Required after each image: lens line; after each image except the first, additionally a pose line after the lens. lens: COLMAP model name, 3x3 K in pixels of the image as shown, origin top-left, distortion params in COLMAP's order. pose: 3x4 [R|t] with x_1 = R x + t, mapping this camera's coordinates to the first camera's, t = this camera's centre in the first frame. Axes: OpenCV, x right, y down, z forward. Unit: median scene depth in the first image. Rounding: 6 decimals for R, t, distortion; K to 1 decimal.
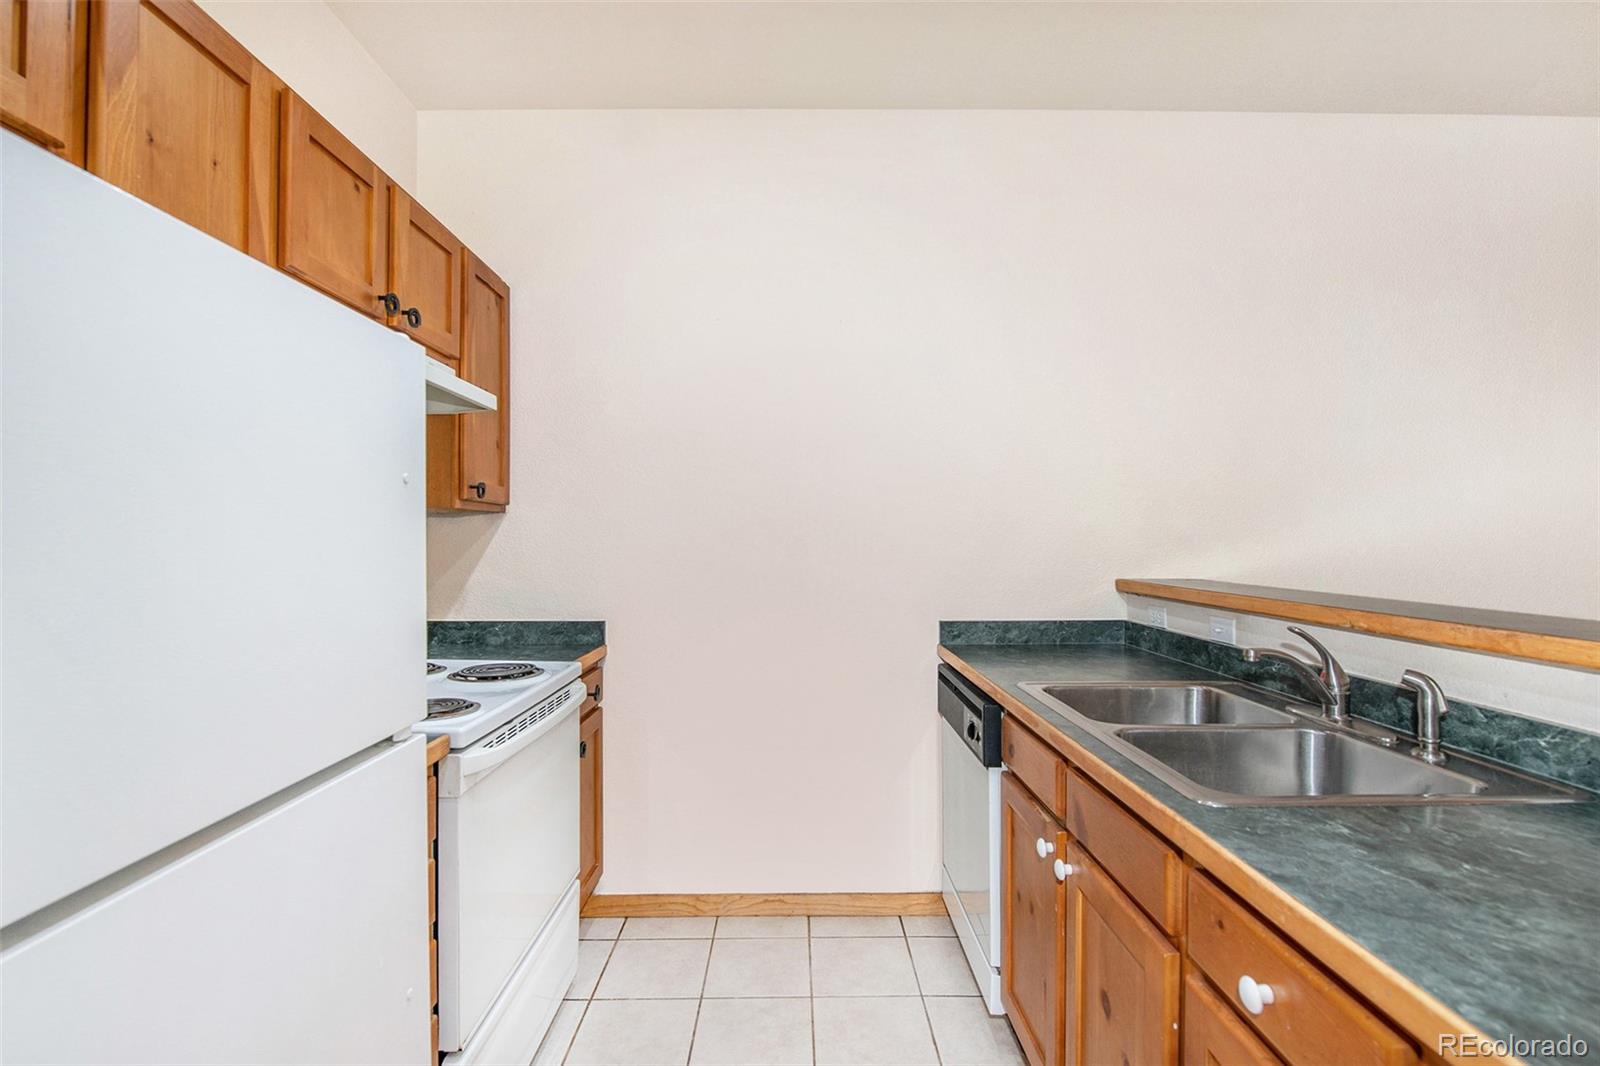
lens RADIAL K [[716.1, 0, 800.0], [0, 716.1, 533.0], [0, 0, 1]] dist [-0.012295, -0.000073]
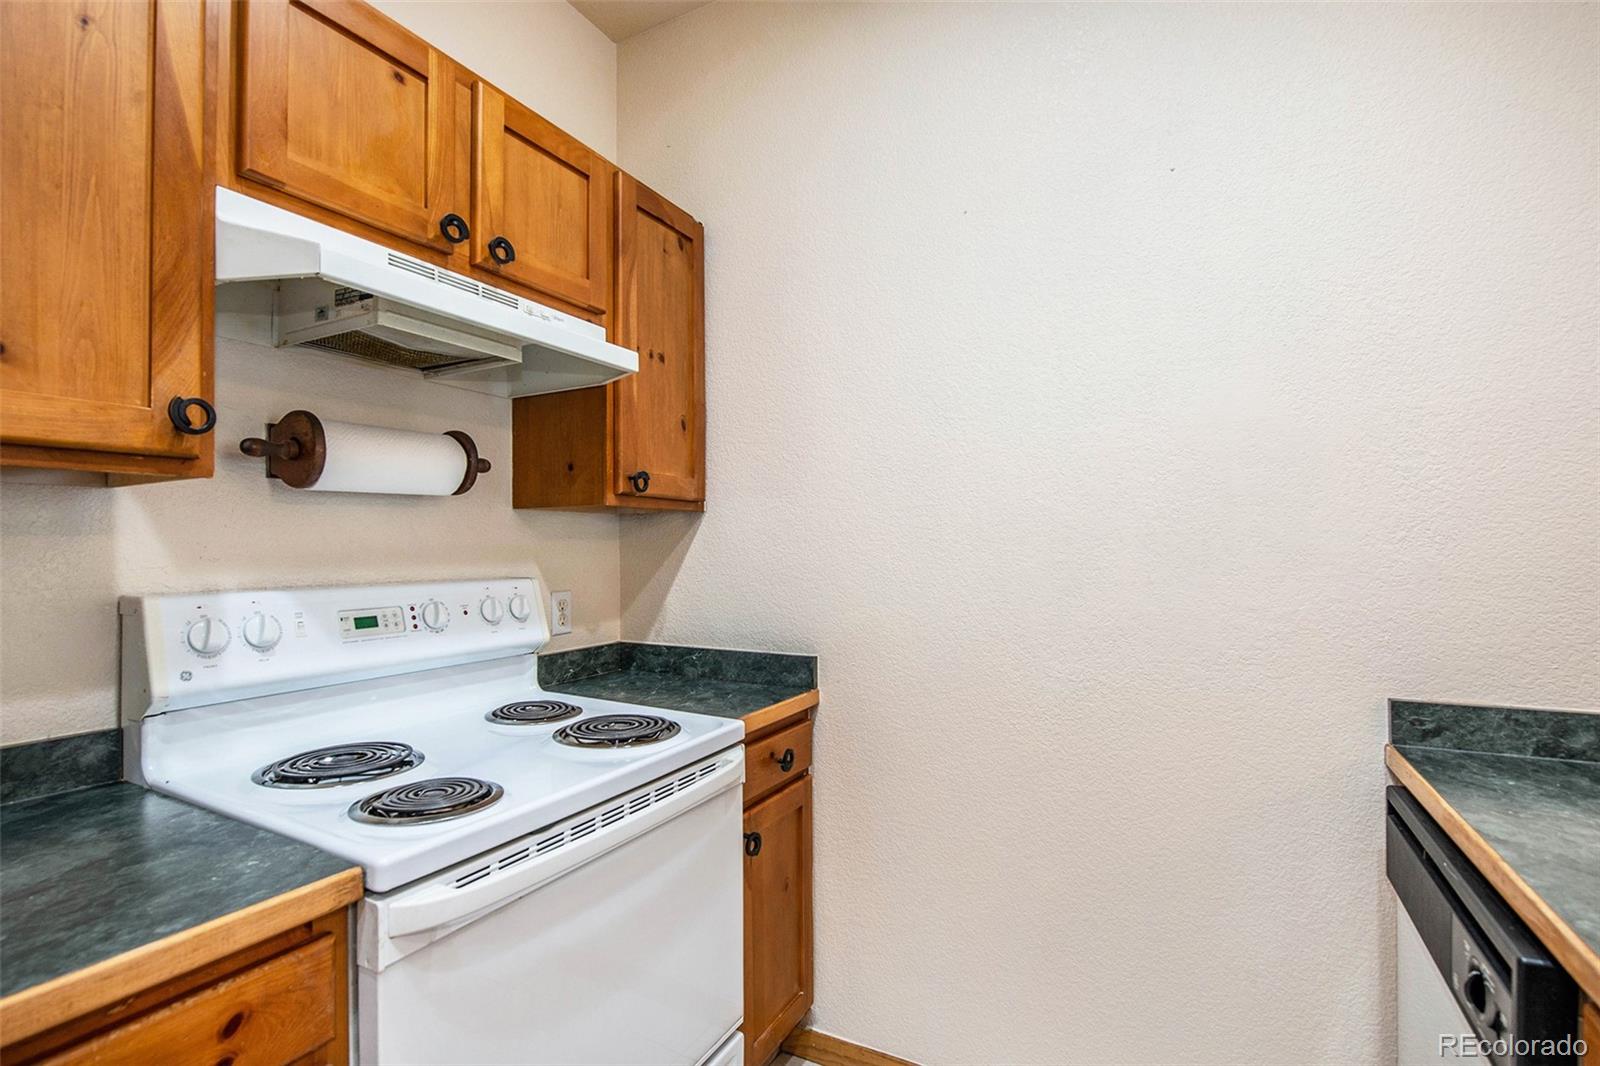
lens RADIAL K [[732.2, 0, 801.2], [0, 732.2, 540.5], [0, 0, 1]] dist [-0.016566, -0.000778]
pose [[0.879154, -0.006534, -0.476493, 0.076731], [0.008206, 0.999965, 0.001427, 0.003756], [0.476468, -0.005164, 0.879177, 0.365918]]
